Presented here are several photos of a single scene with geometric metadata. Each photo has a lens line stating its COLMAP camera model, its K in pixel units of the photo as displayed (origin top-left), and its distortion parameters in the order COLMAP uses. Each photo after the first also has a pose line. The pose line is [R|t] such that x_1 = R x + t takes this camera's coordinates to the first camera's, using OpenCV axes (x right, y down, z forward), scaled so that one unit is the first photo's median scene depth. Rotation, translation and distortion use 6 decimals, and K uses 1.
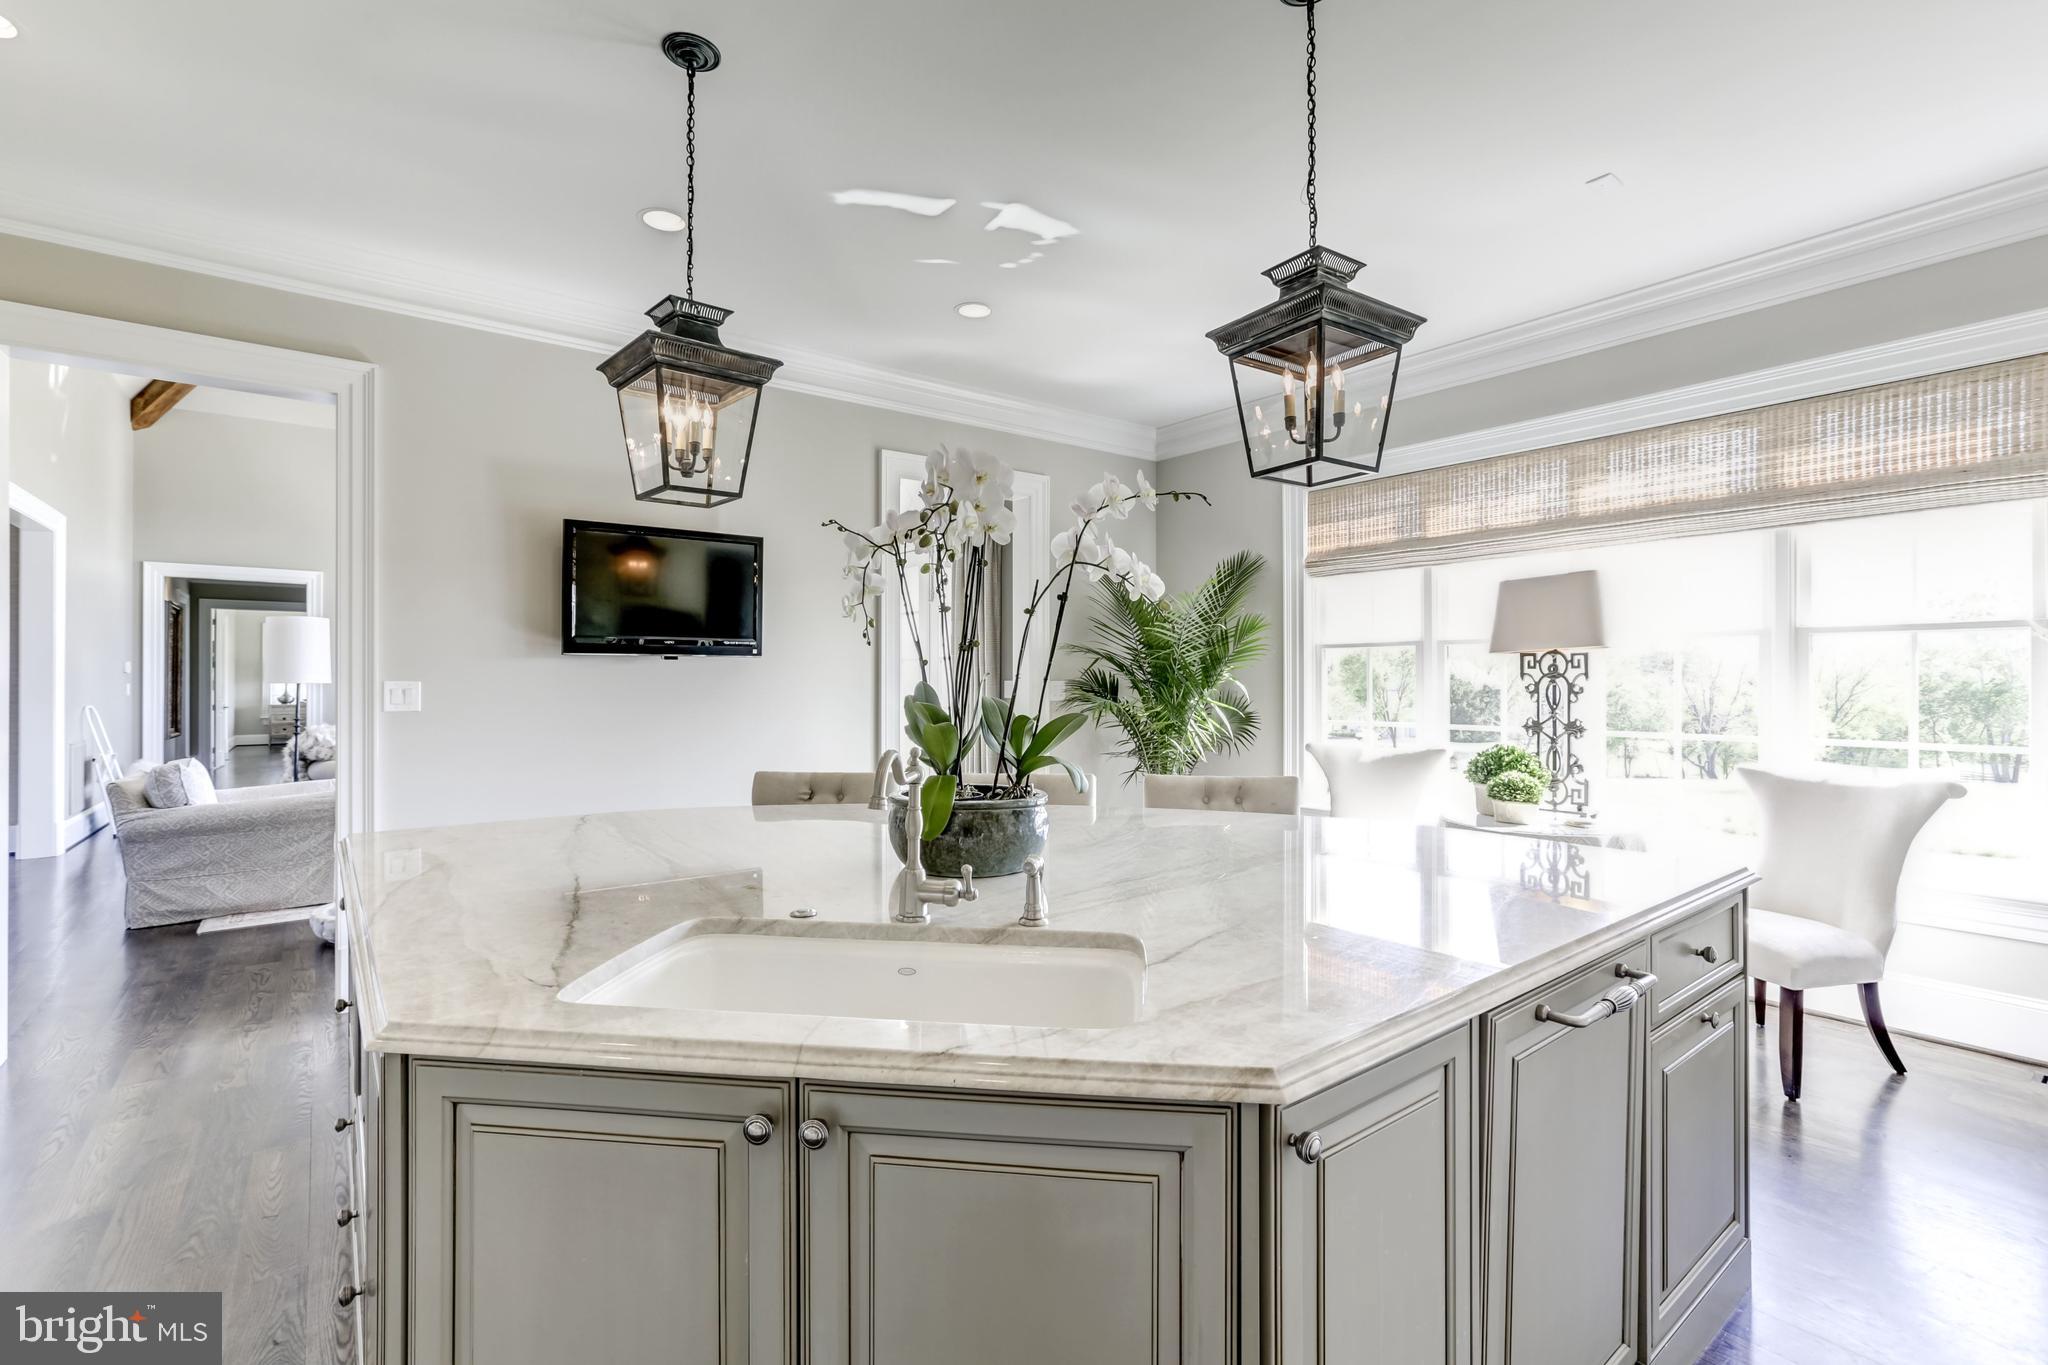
lens RADIAL K [[922.4, 0, 1019.3], [0, 922.4, 677.6], [0, 0, 1]] dist [-0.043170, 0.026948]
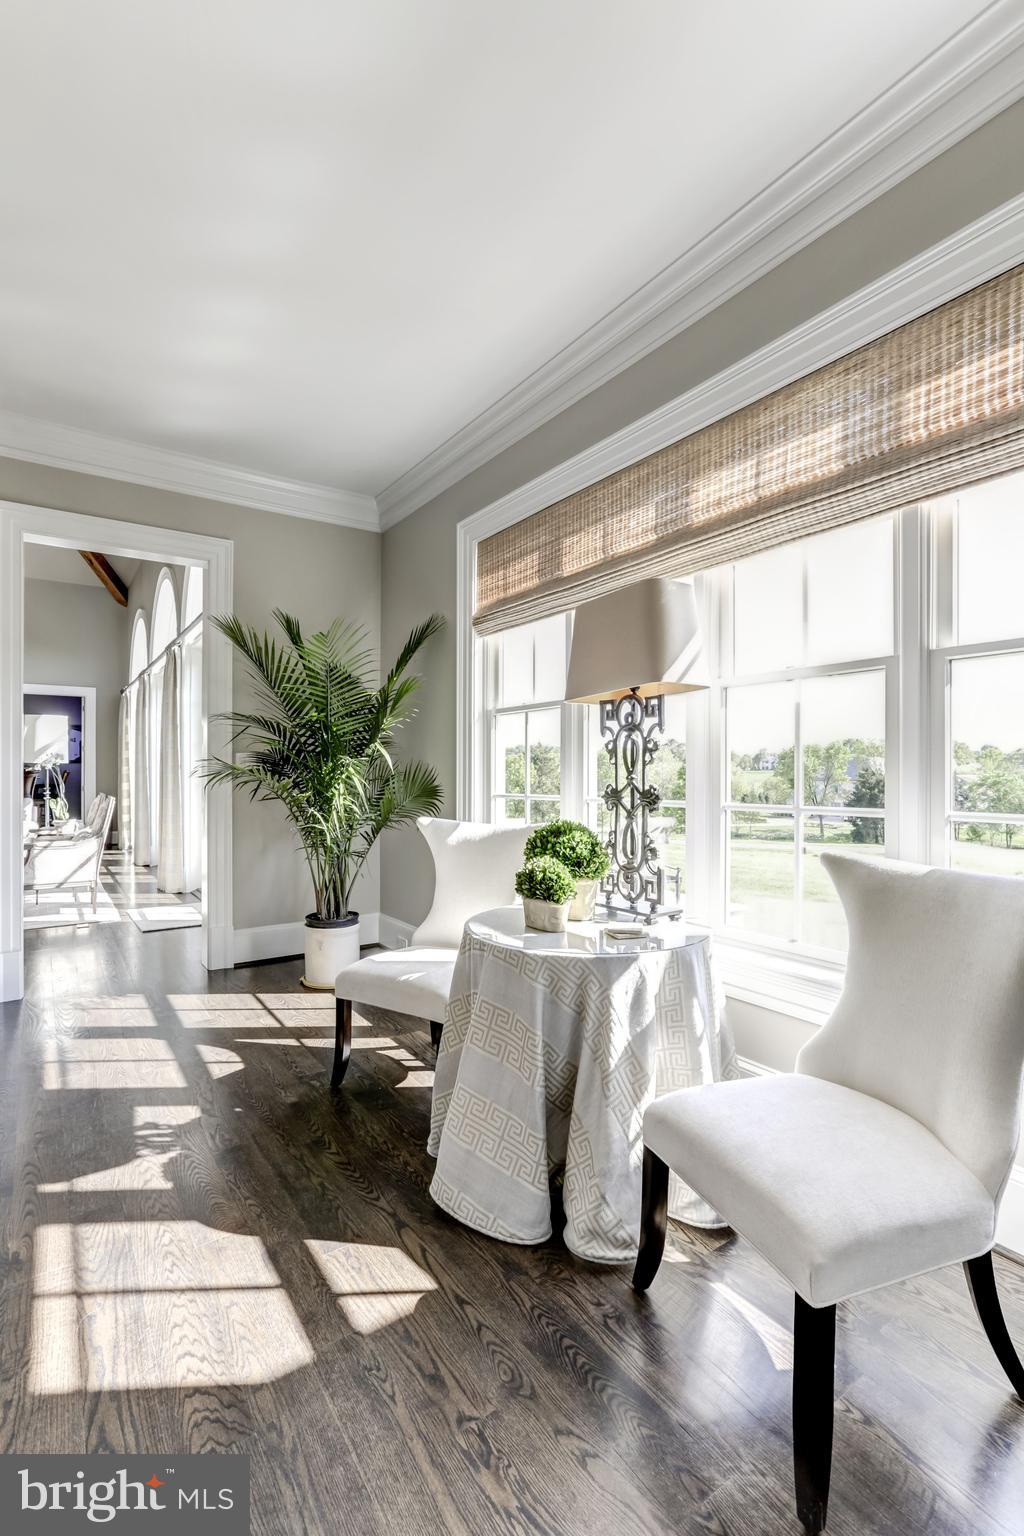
lens RADIAL K [[691.8, 0, 505.8], [0, 691.8, 768.6], [0, 0, 1]] dist [-0.043170, 0.026948]
pose [[0.998424, 0.006089, -0.055788, 0.517592], [-0.006343, 0.999970, -0.004388, 0.034230], [0.055759, 0.004735, 0.998433, 0.429236]]
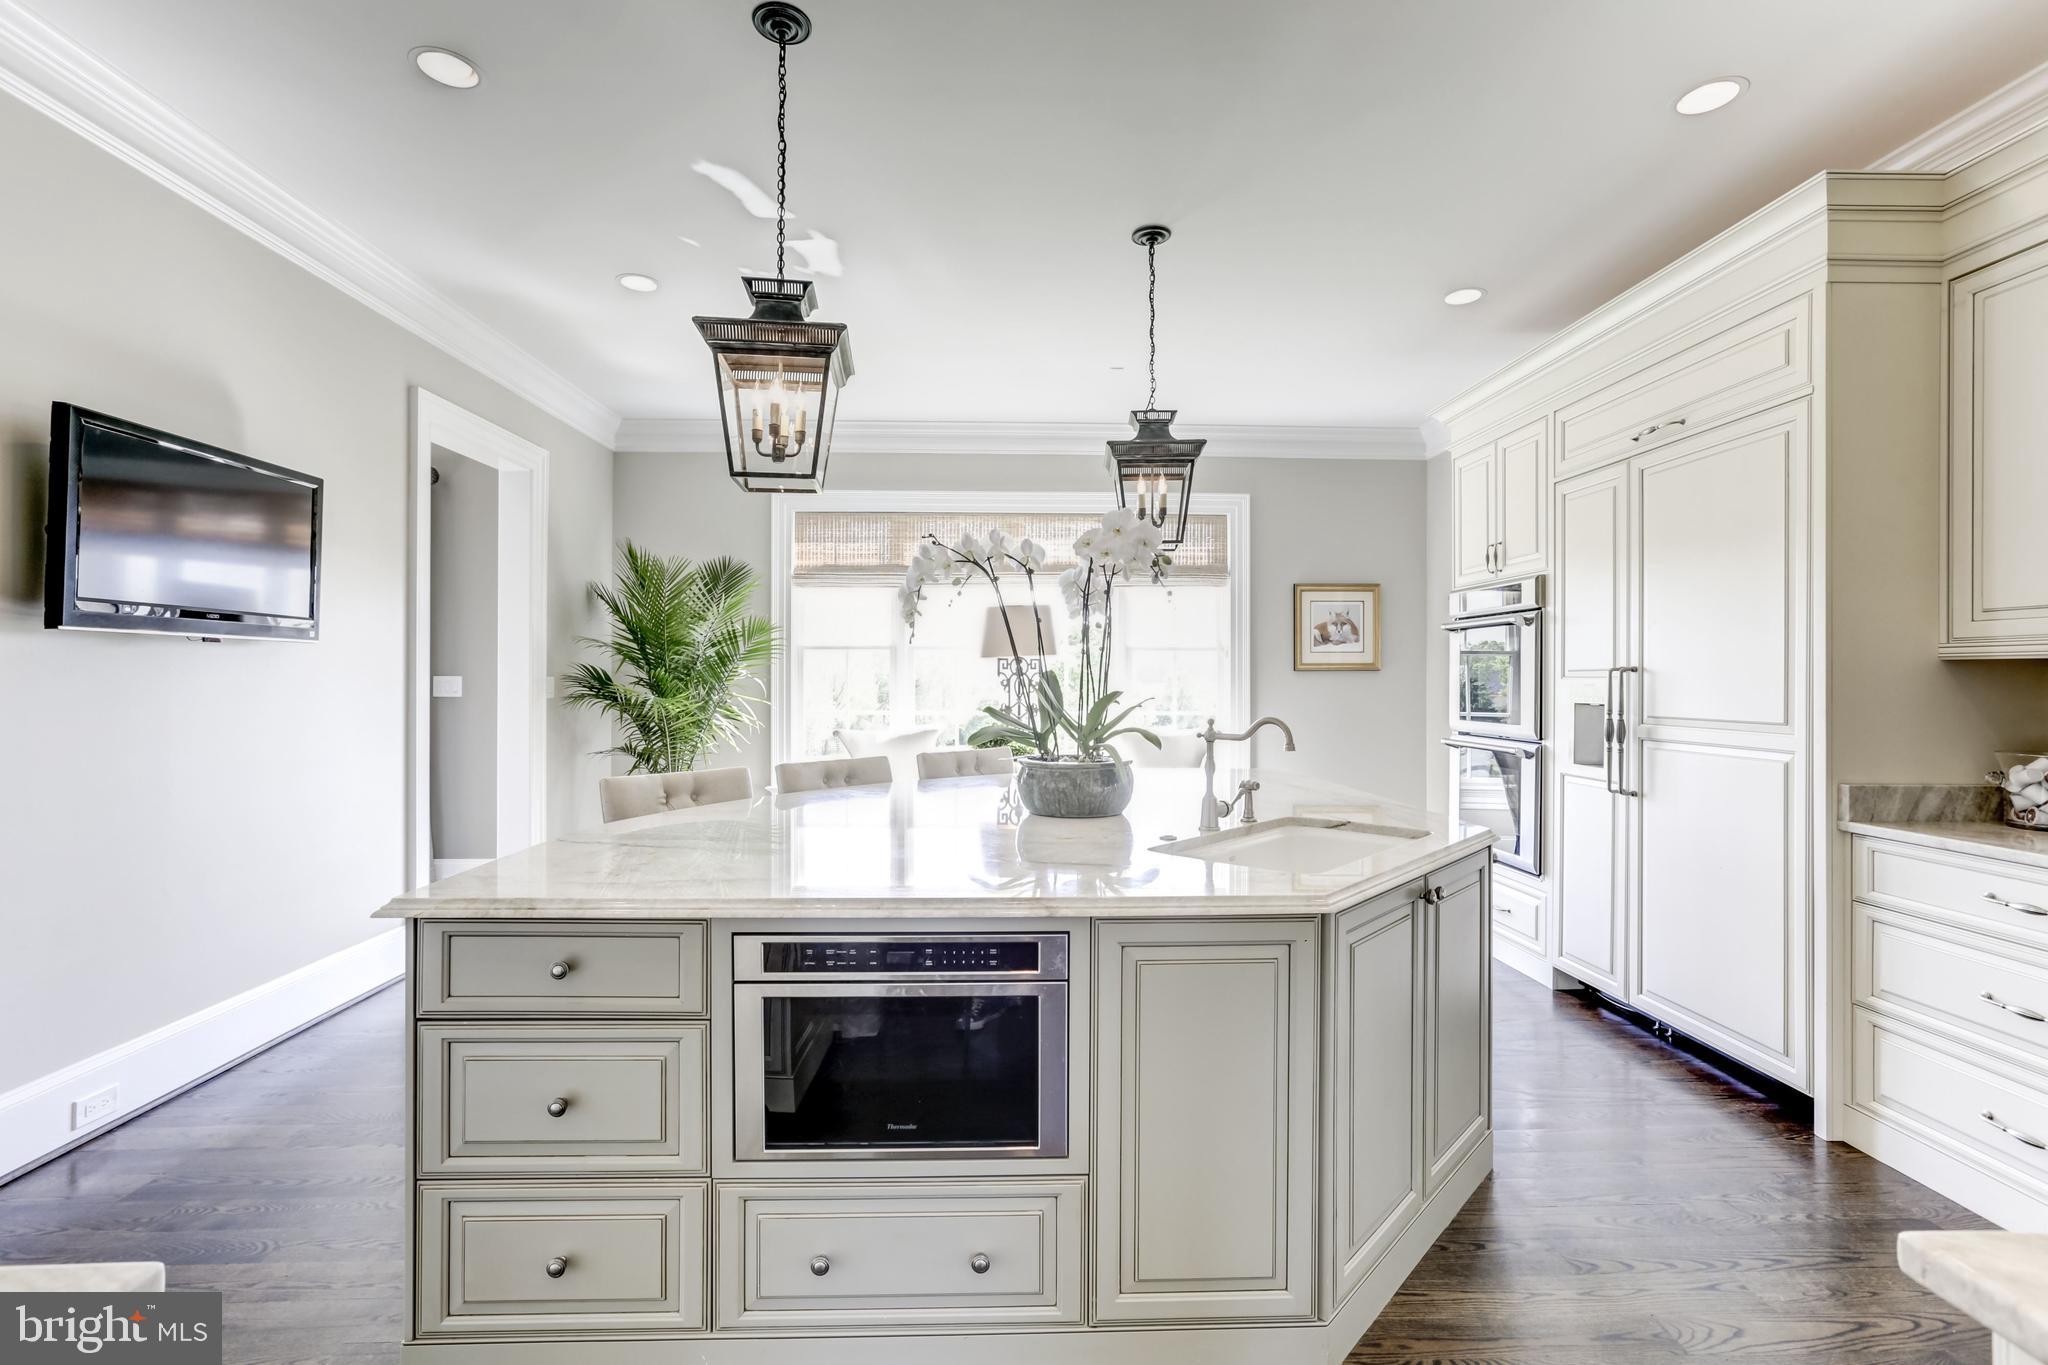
lens RADIAL K [[922.4, 0, 1019.3], [0, 922.4, 677.6], [0, 0, 1]] dist [-0.043170, 0.026948]
pose [[0.586525, 0.003248, 0.809924, -0.607275], [-0.004864, 0.999988, -0.000488, 0.004218], [-0.809916, -0.003653, 0.586534, 0.138235]]
